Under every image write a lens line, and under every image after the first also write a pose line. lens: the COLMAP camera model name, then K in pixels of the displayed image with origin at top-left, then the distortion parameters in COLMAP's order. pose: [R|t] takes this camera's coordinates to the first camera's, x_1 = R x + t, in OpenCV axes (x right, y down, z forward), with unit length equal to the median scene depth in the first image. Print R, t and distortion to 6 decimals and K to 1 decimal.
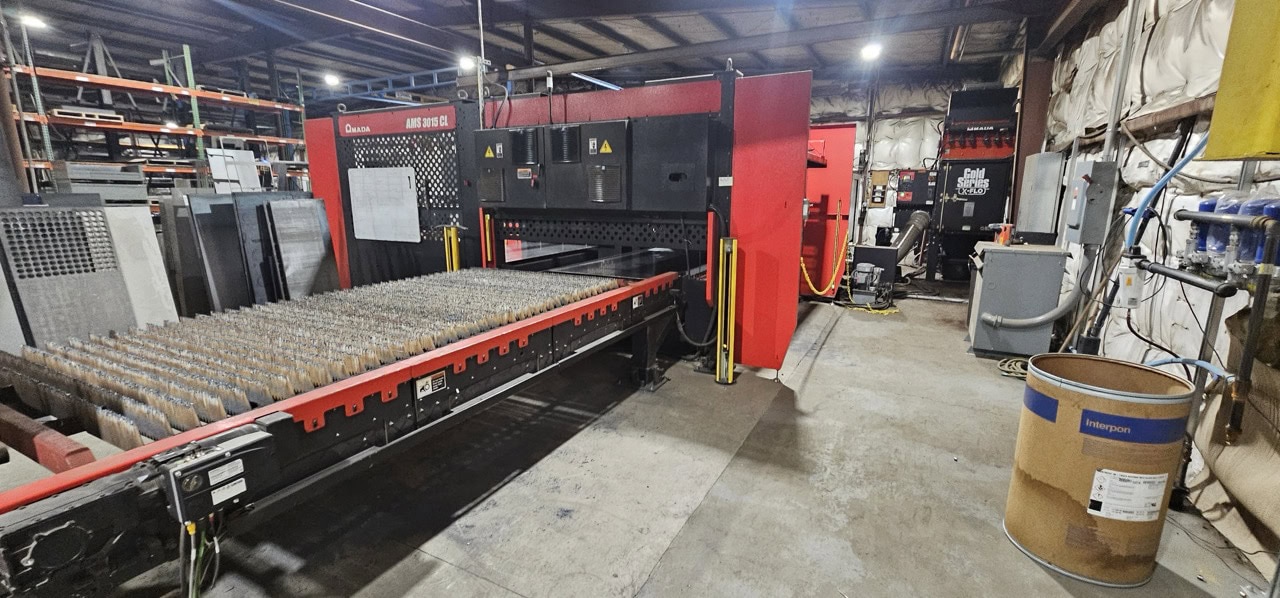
lens RADIAL K [[525.4, 0, 641.8], [0, 525.4, 299.4], [0, 0, 1]] dist [-0.000565, -0.000566]
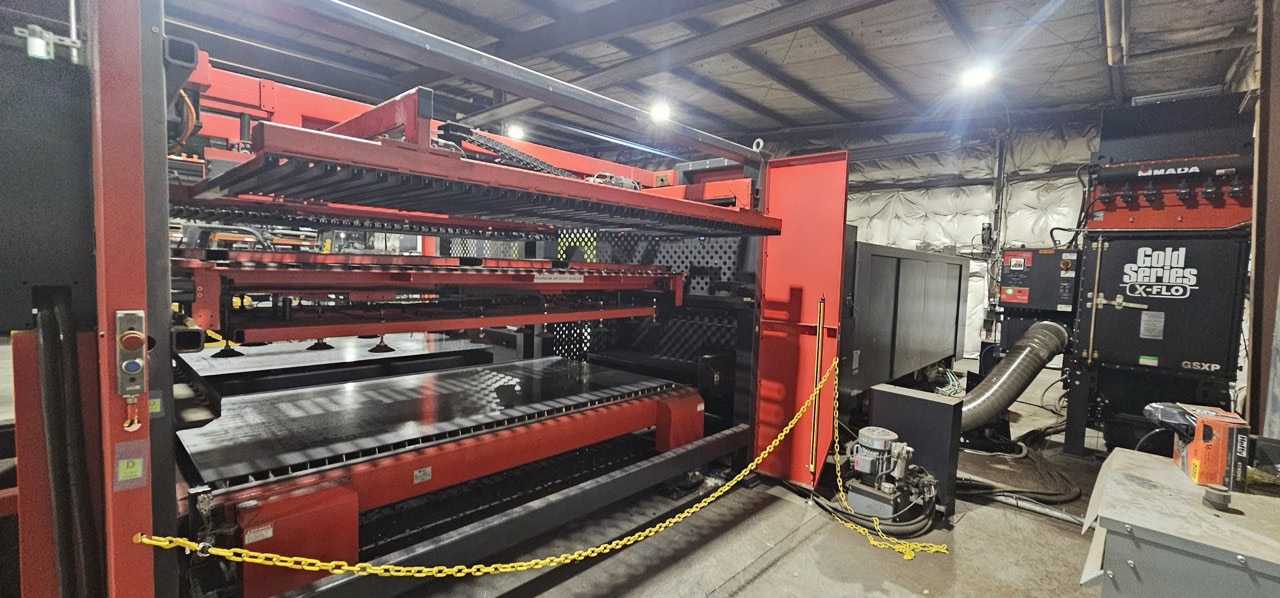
lens RADIAL K [[525.4, 0, 639.0], [0, 525.4, 302.0], [0, 0, 1]] dist [-0.000565, -0.000566]
pose [[0.962028, 0.047646, -0.268760, 0.274875], [-0.085578, 0.987651, -0.131234, -0.083055], [0.259188, 0.149251, 0.954225, 0.374479]]
